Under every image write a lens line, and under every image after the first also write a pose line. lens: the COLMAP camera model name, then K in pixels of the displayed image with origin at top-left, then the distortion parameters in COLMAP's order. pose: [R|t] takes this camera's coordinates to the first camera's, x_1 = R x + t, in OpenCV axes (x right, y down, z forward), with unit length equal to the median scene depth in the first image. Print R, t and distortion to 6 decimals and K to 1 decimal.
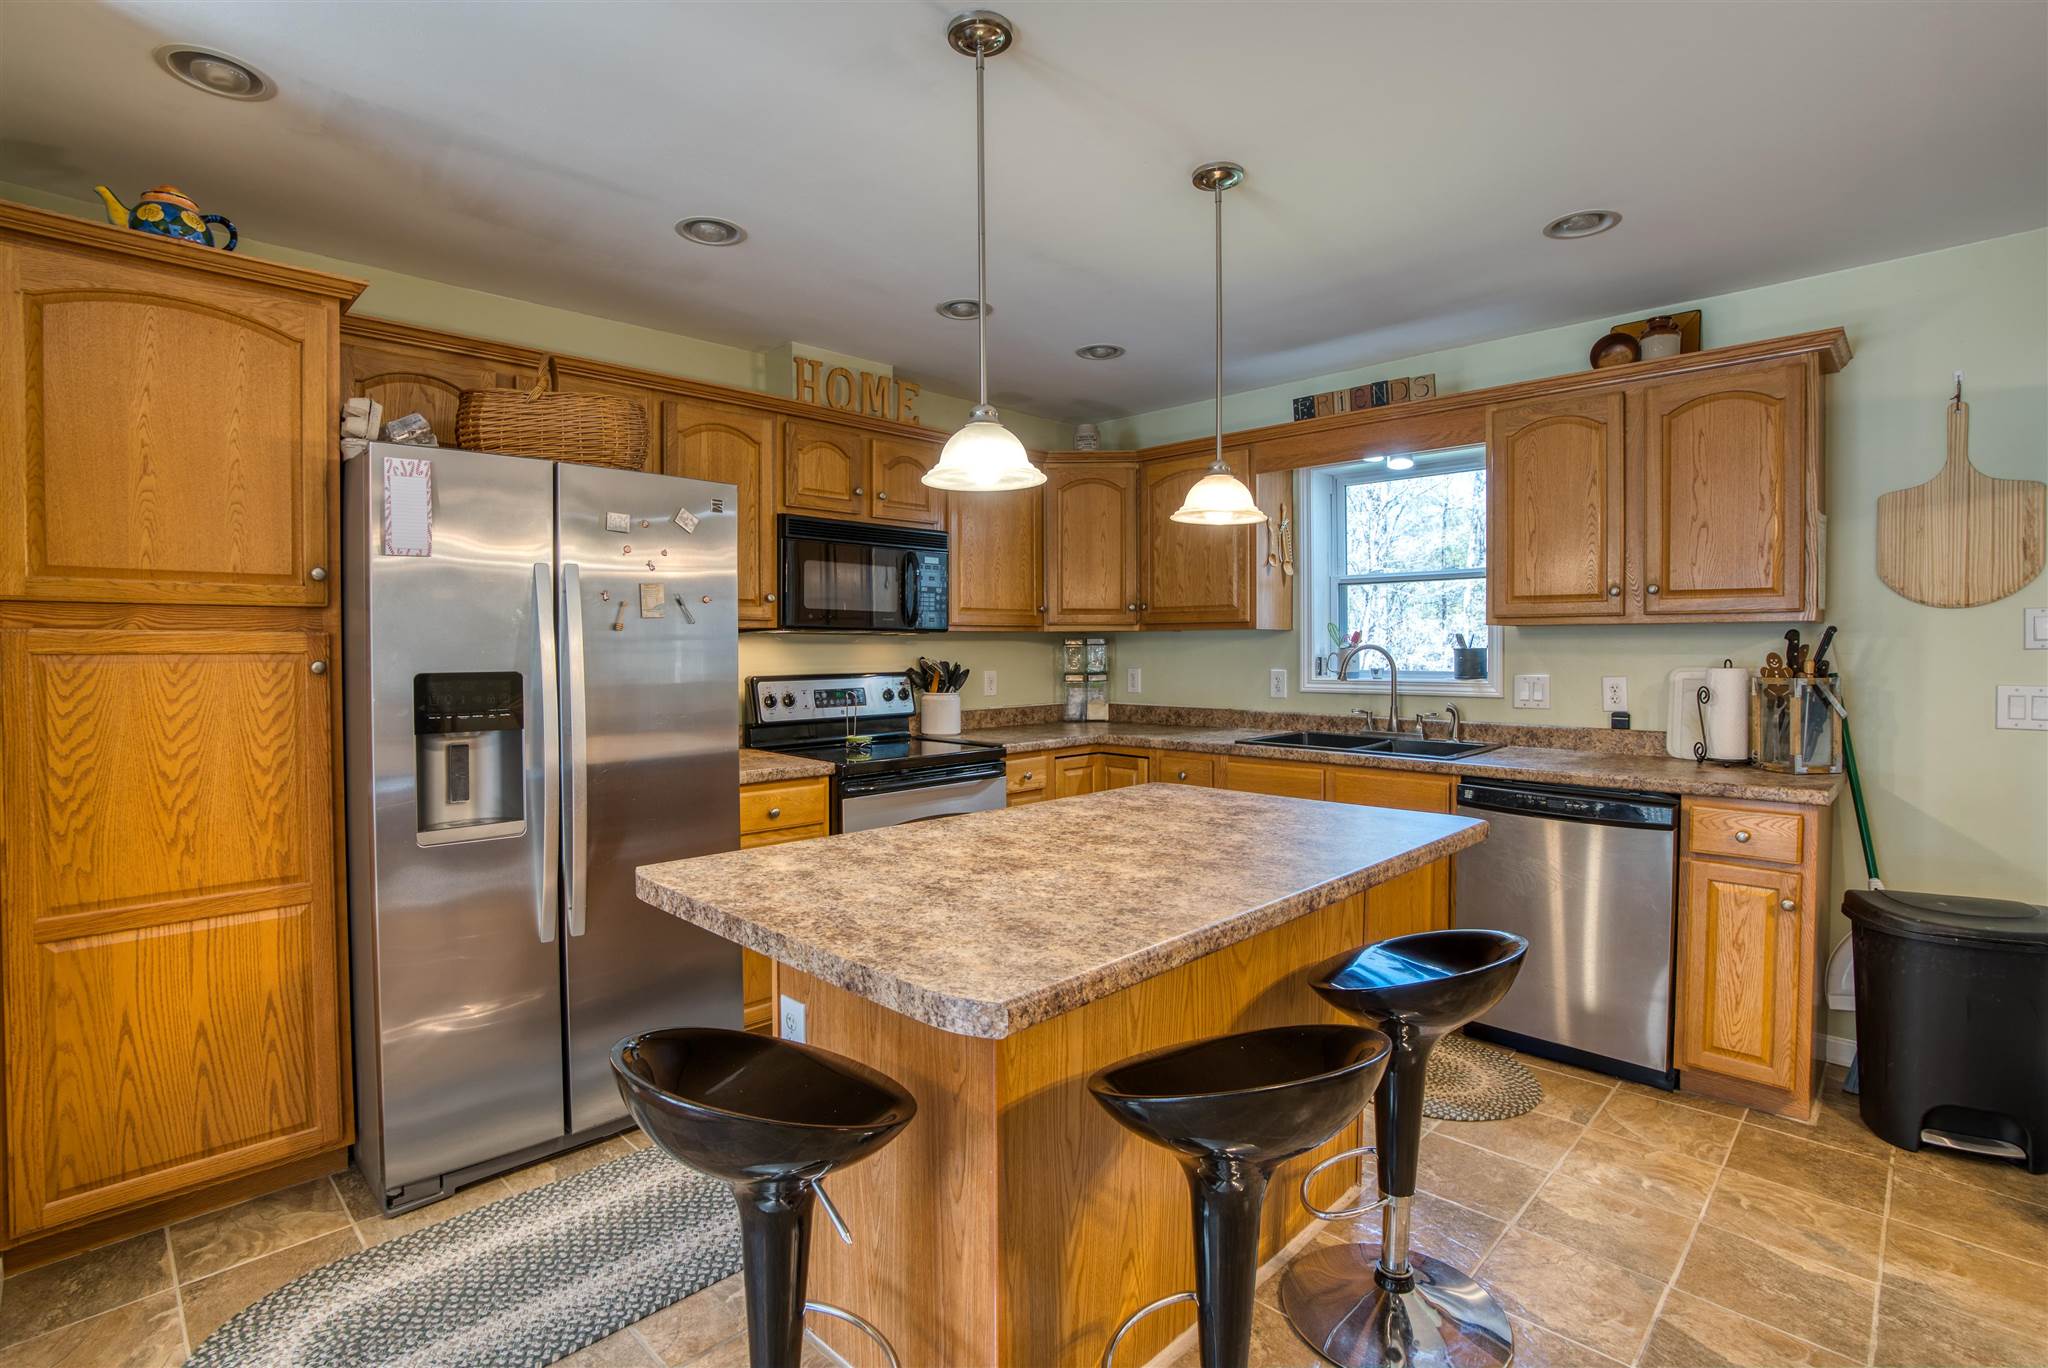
lens RADIAL K [[957.5, 0, 1023.3], [0, 957.5, 671.1], [0, 0, 1]] dist [-0.002242, -0.000479]
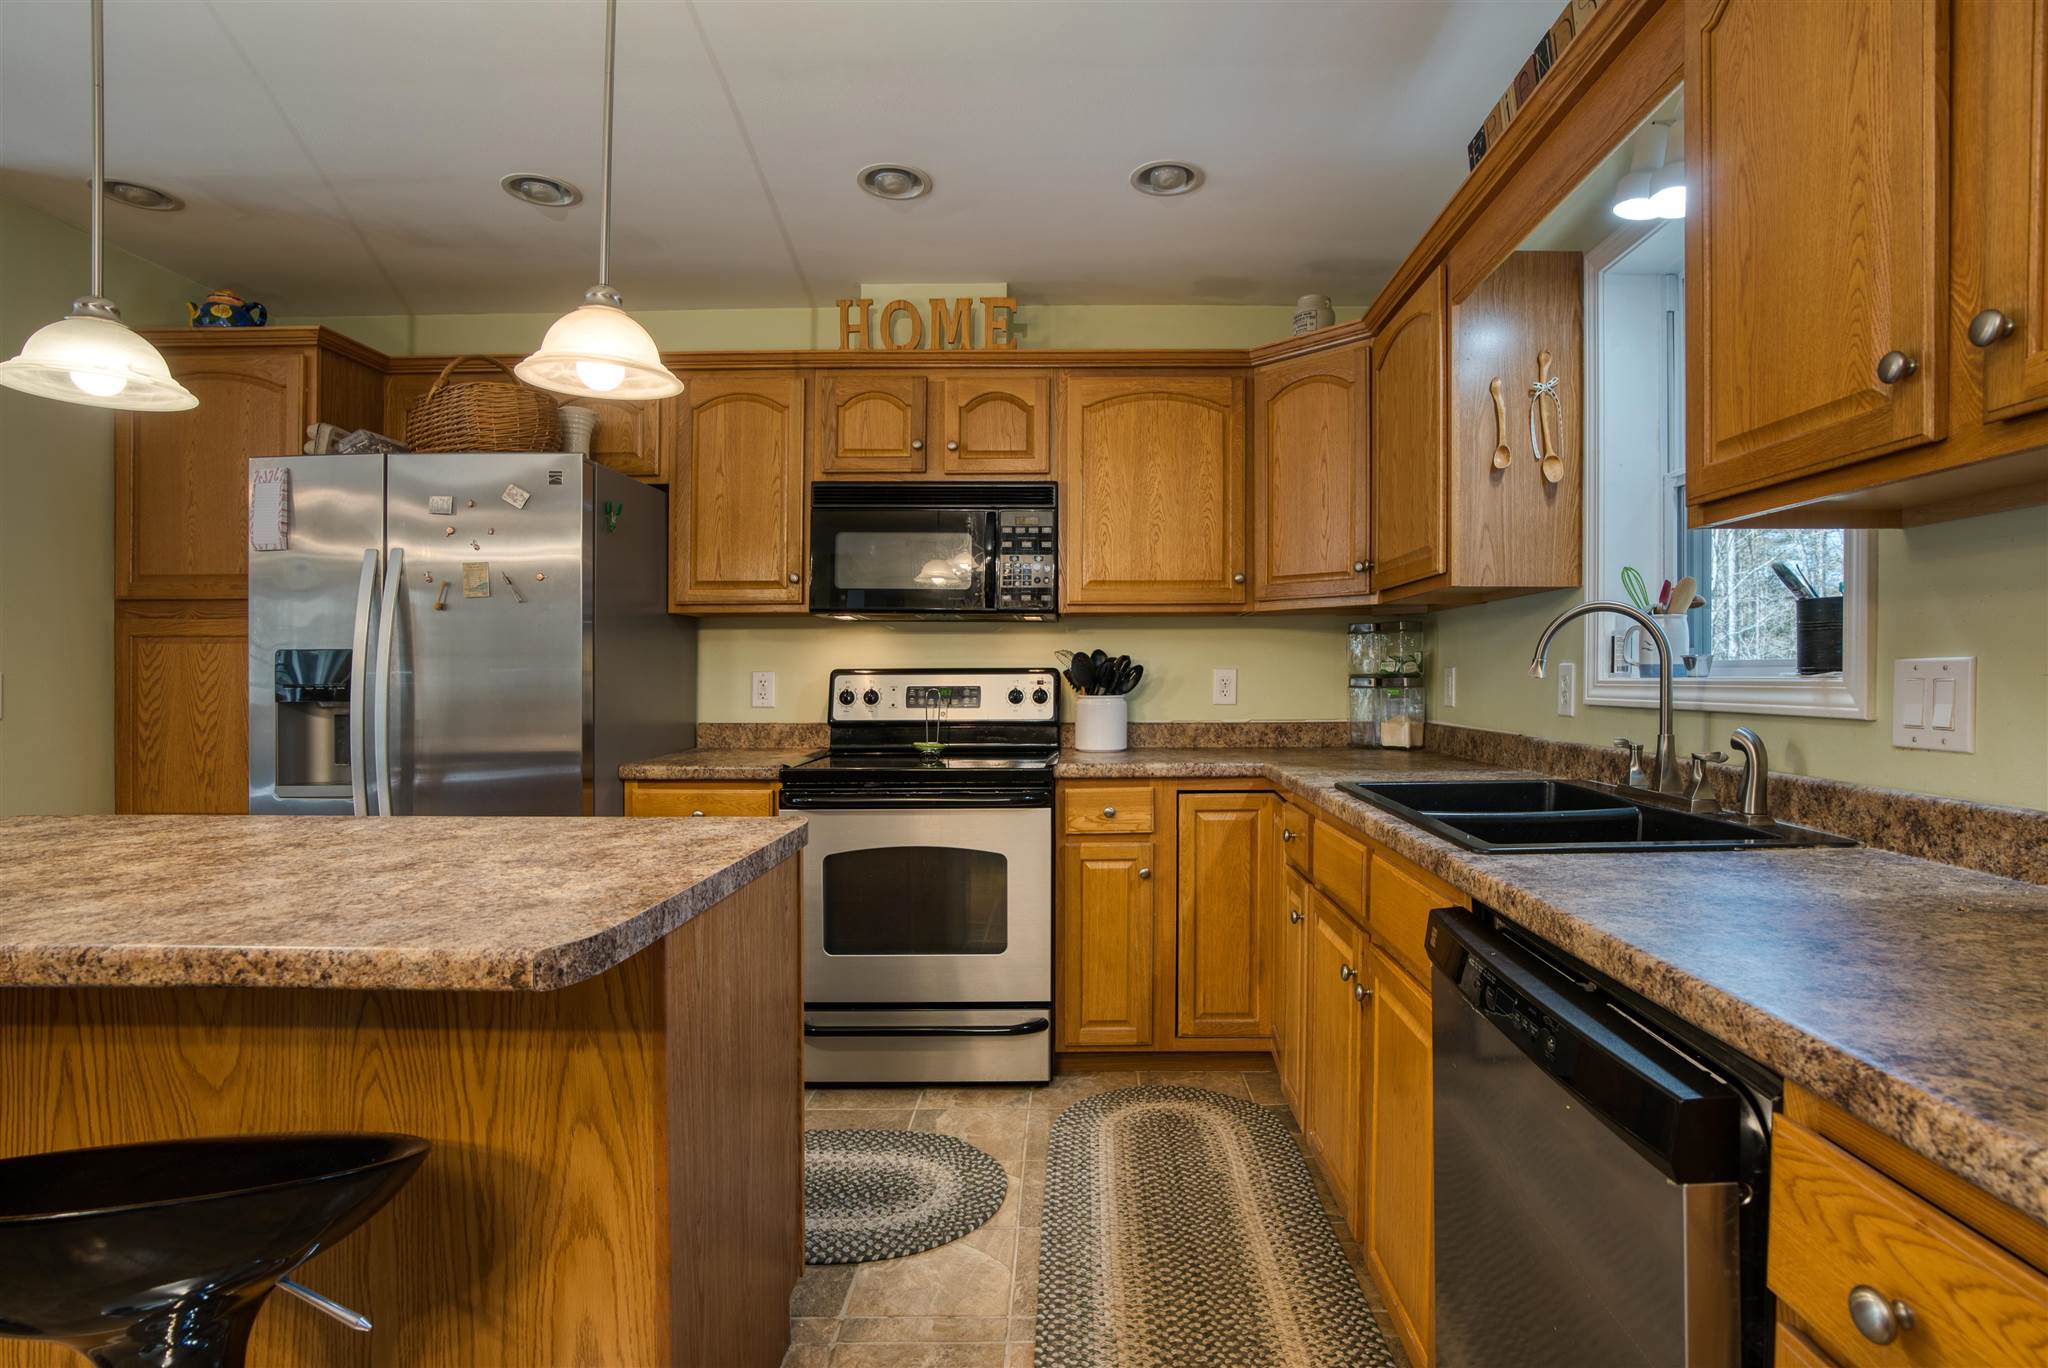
lens RADIAL K [[1016.1, 0, 1026.0], [0, 1016.1, 684.5], [0, 0, 1]] dist [-0.018485, 0.000569]
pose [[0.709043, 0.009837, -0.705097, 0.516860], [-0.015844, 0.999873, -0.001983, 0.018862], [0.704988, 0.012577, 0.709108, 0.453336]]
